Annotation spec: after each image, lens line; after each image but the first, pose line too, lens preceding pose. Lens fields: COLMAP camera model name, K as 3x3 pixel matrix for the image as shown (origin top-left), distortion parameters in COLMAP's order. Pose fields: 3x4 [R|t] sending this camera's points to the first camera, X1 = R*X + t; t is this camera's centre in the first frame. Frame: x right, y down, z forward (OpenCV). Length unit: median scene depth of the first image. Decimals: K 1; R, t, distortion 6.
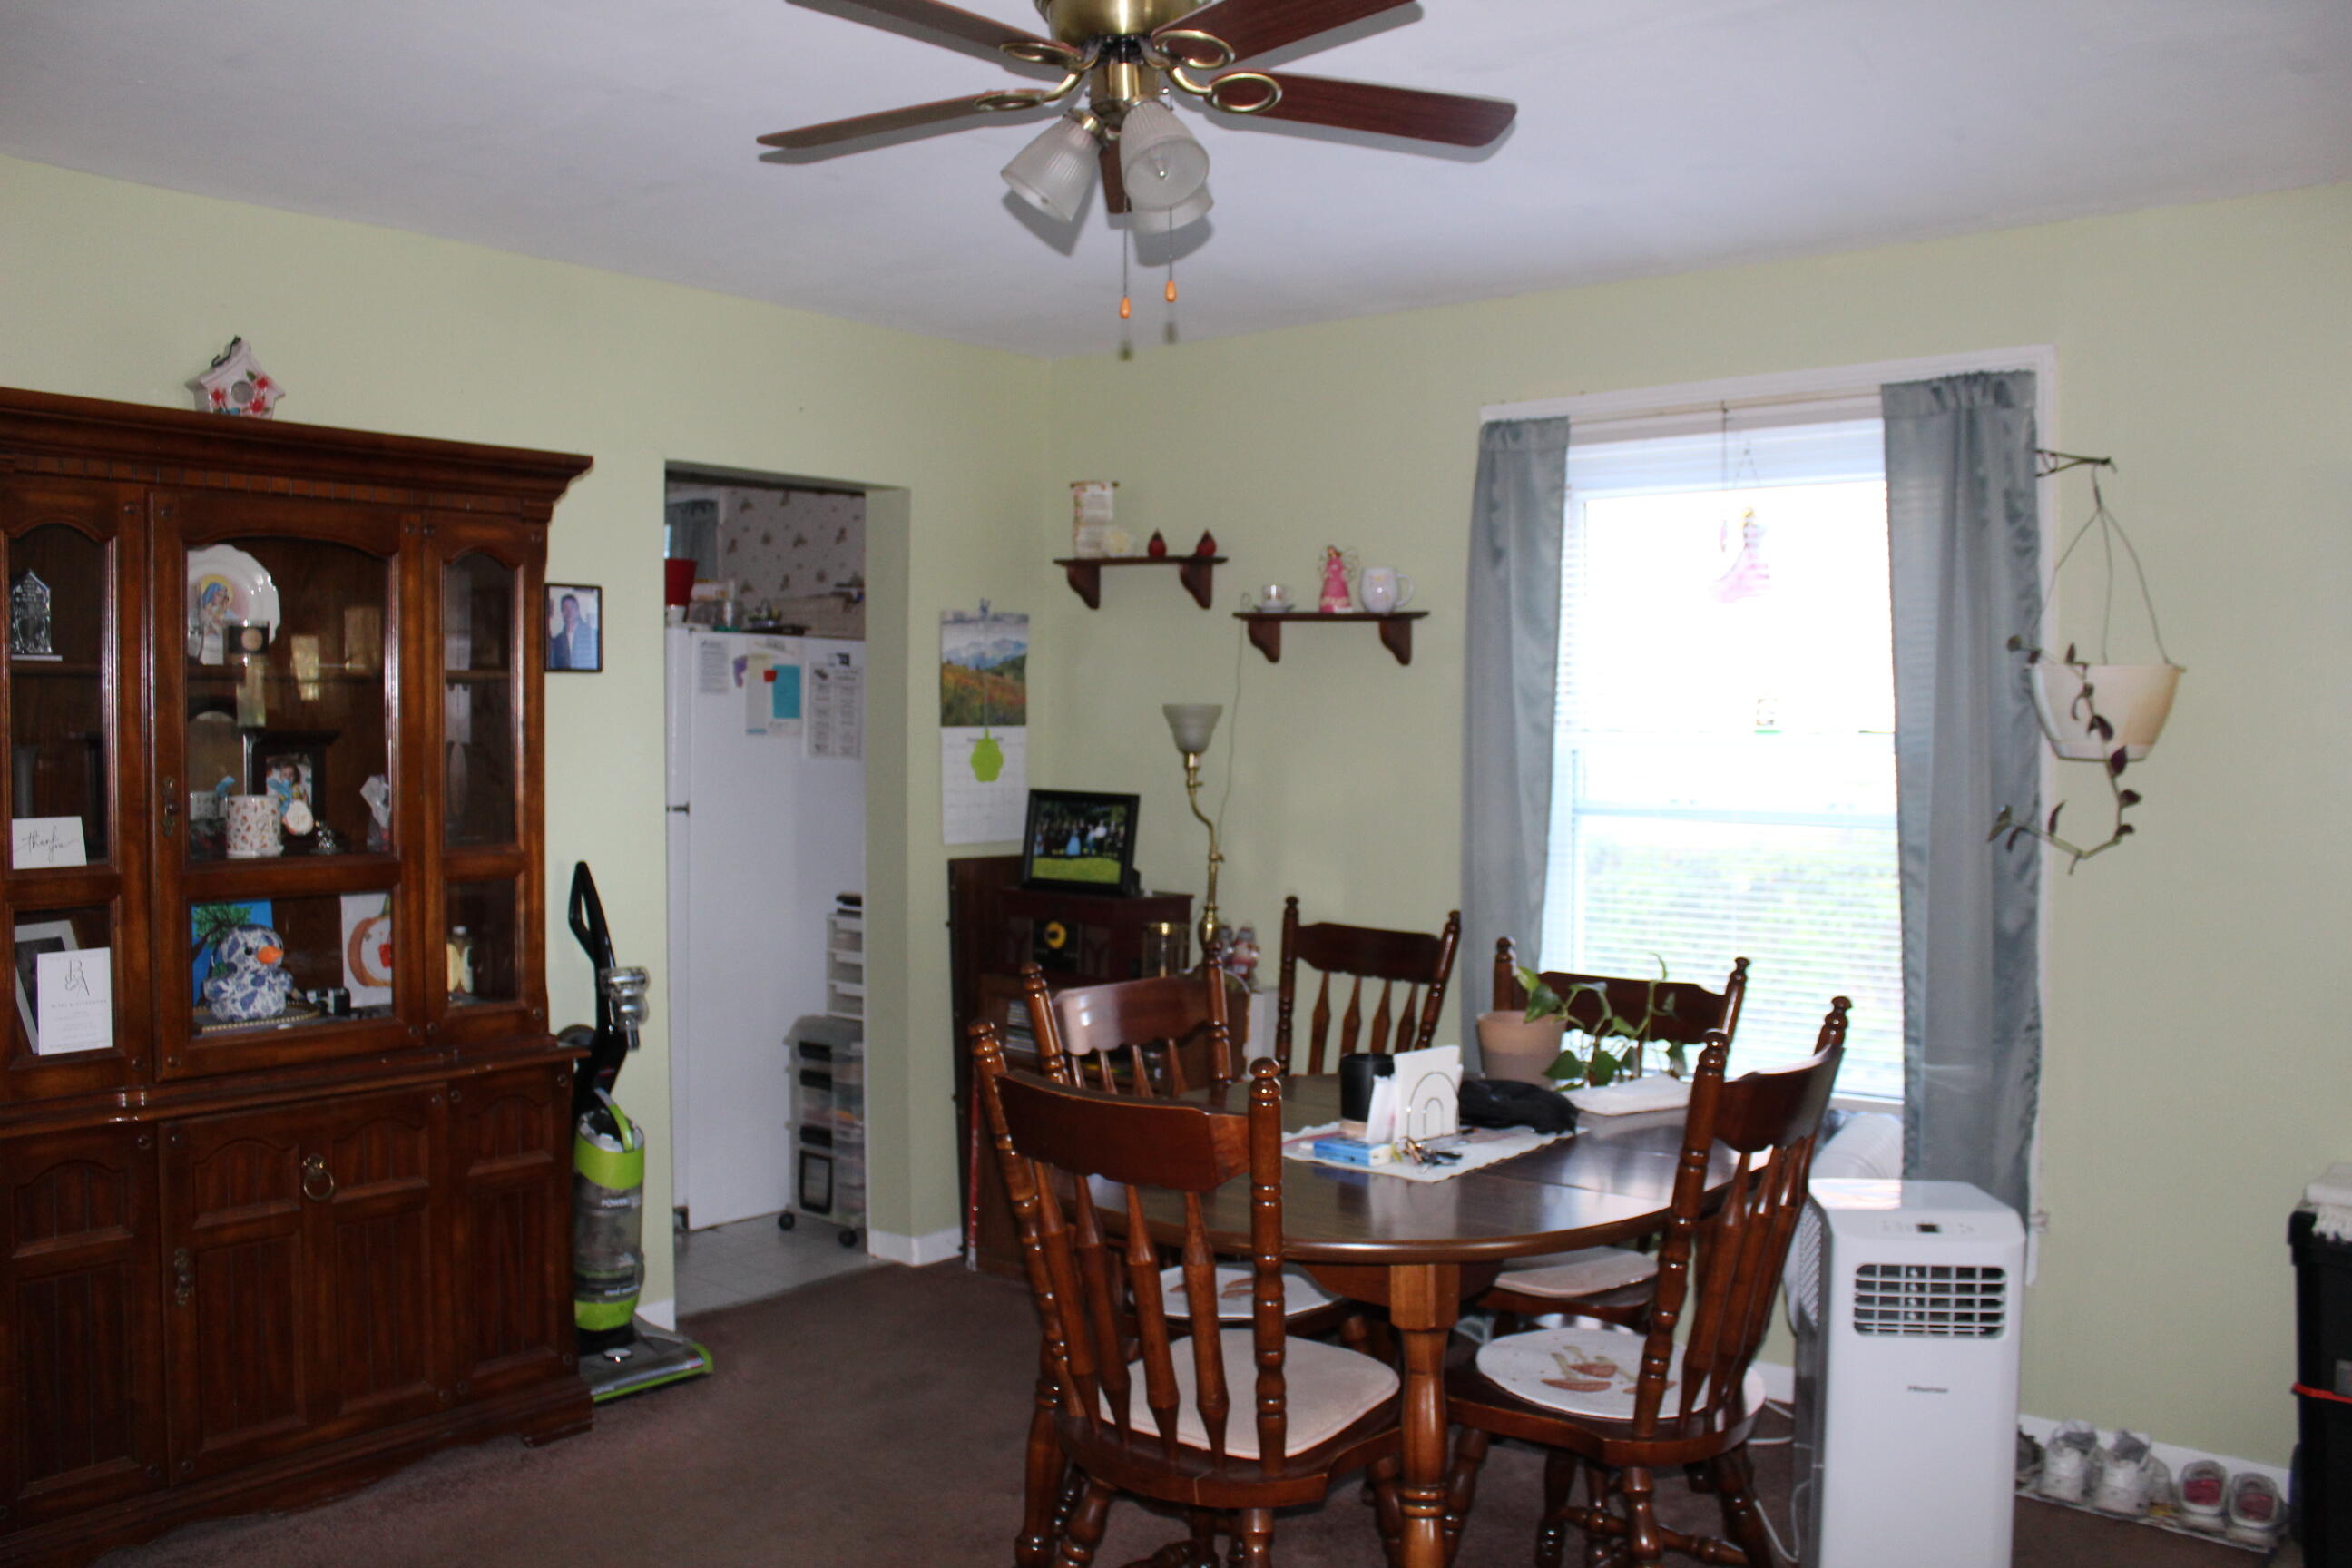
lens RADIAL K [[2008.6, 0, 1168.0], [0, 2008.6, 787.4], [0, 0, 1]] dist [-0.166594, 0.166621]
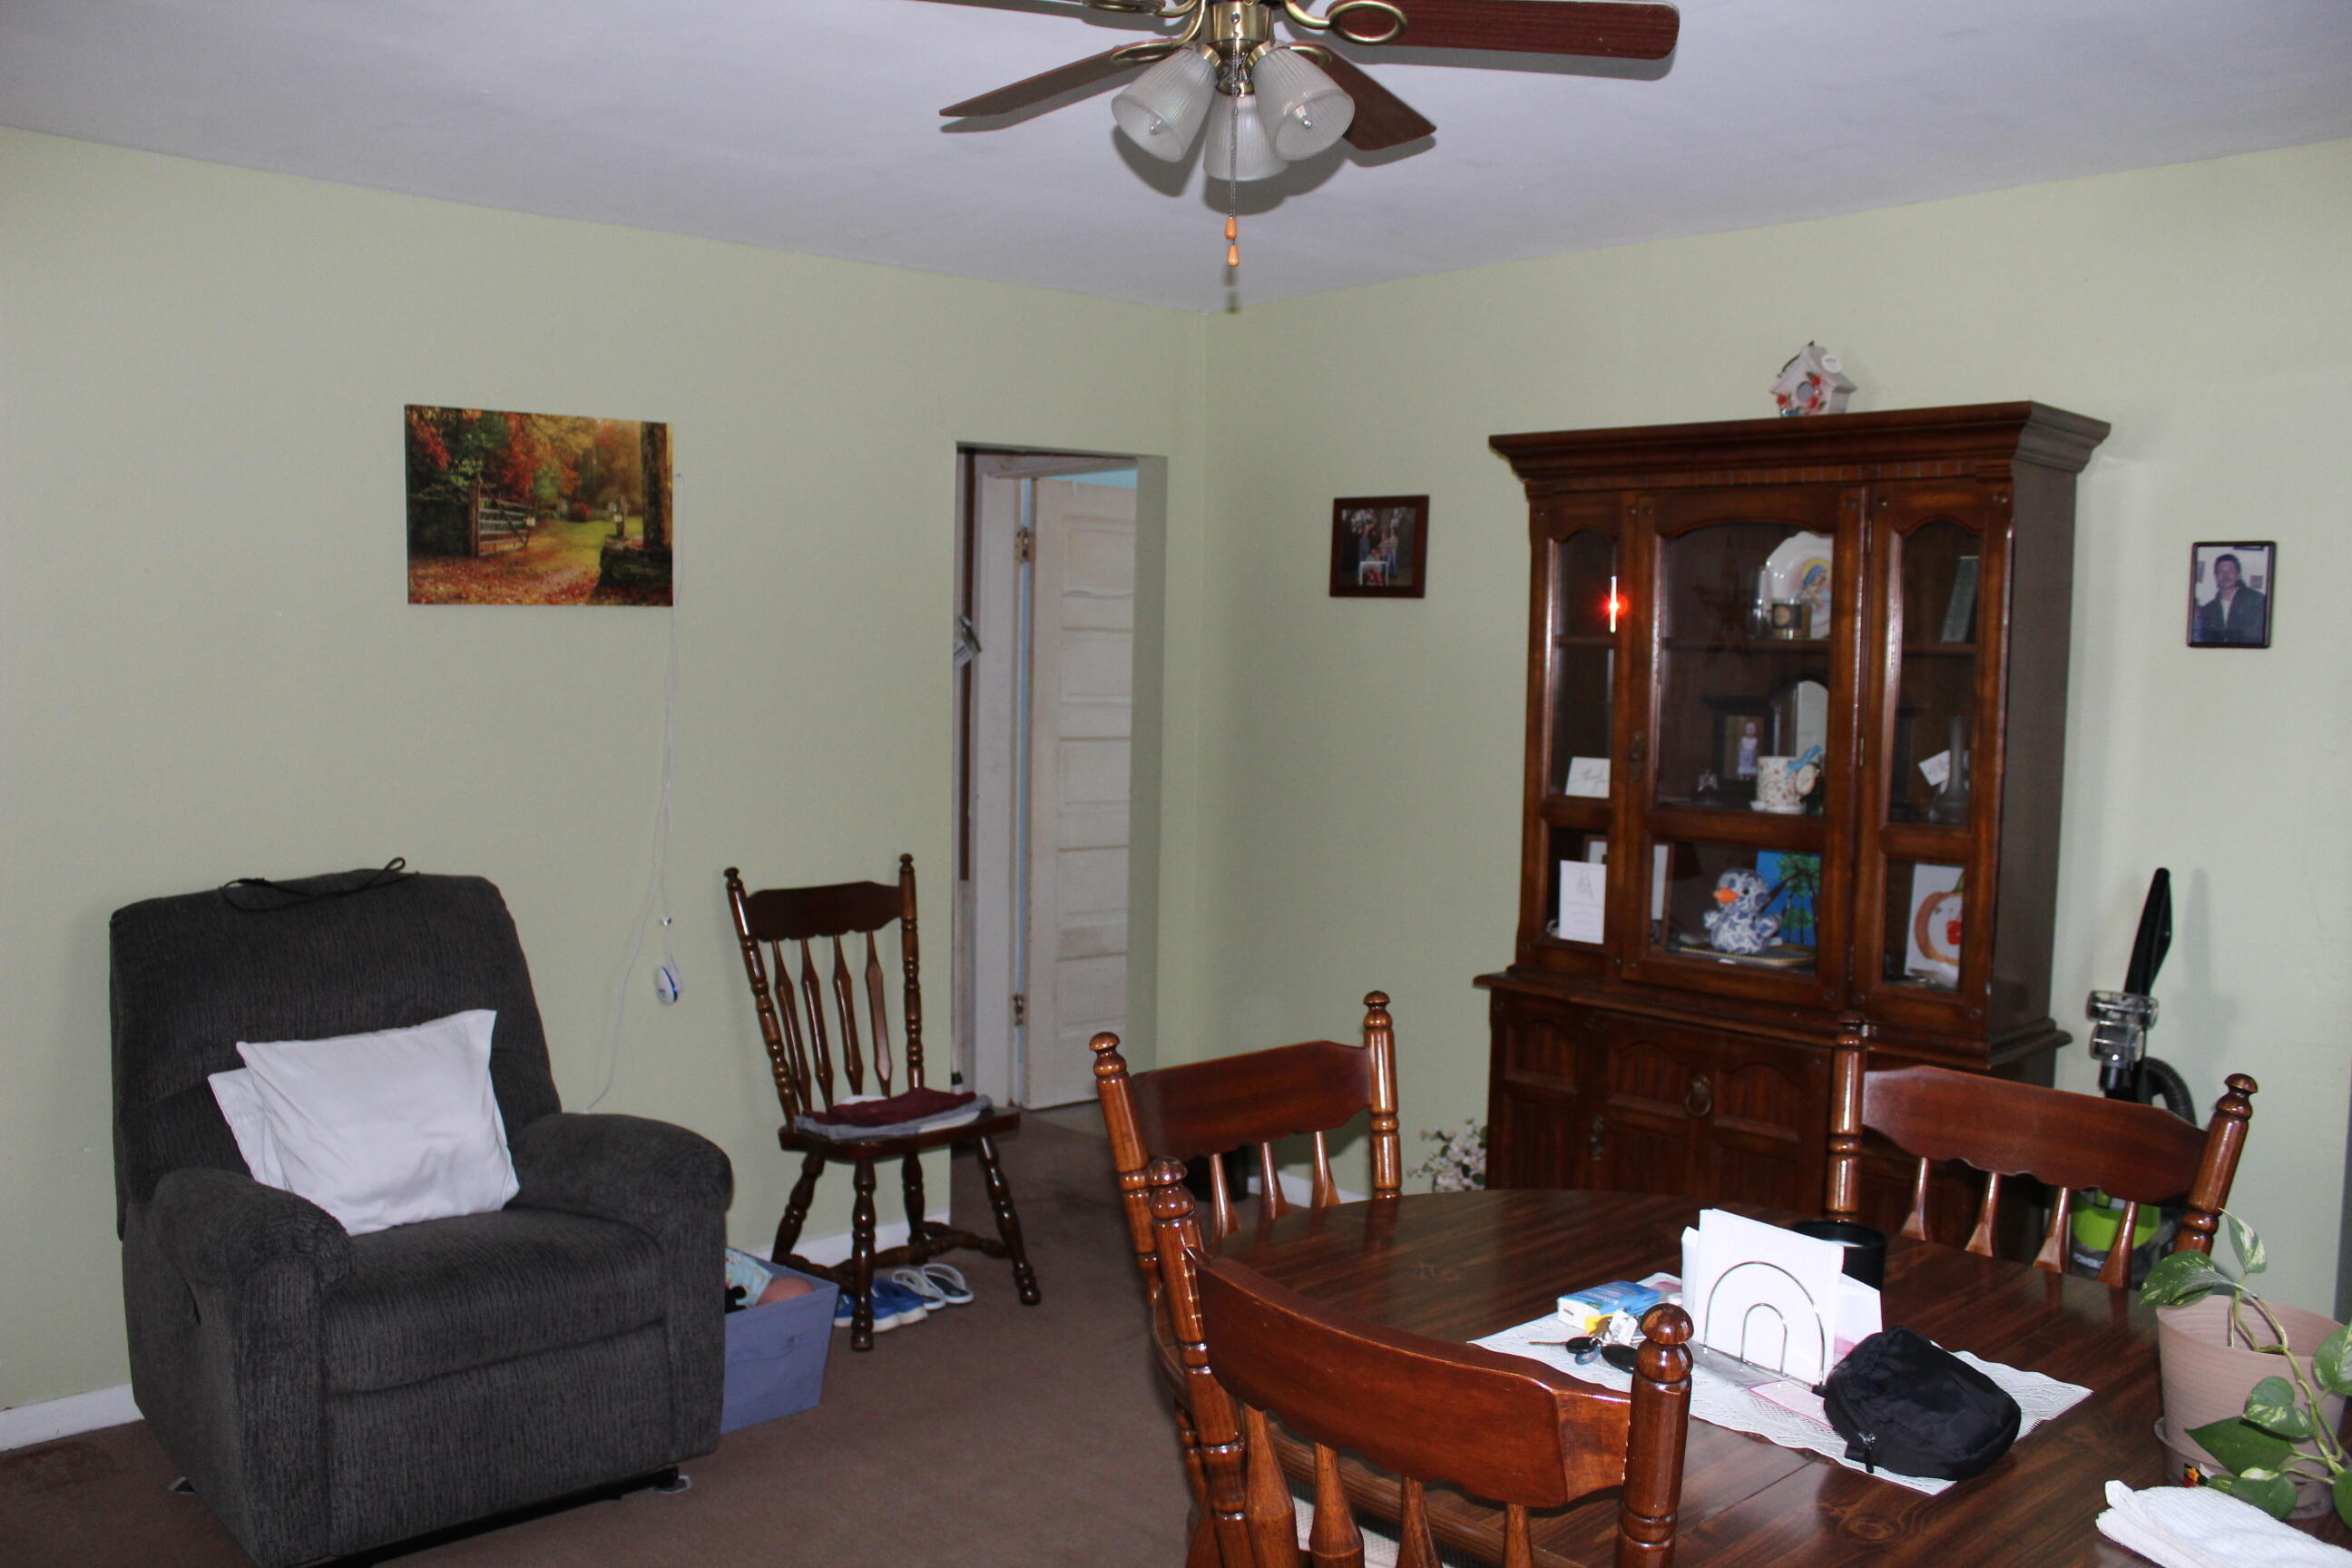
lens RADIAL K [[2008.6, 0, 1168.0], [0, 2008.6, 787.4], [0, 0, 1]] dist [-0.166594, 0.166621]
pose [[-0.130705, 0.057209, -0.989769, 0.685675], [-0.058892, 0.996123, 0.065353, -0.031245], [0.989671, 0.066832, -0.126830, 0.793473]]
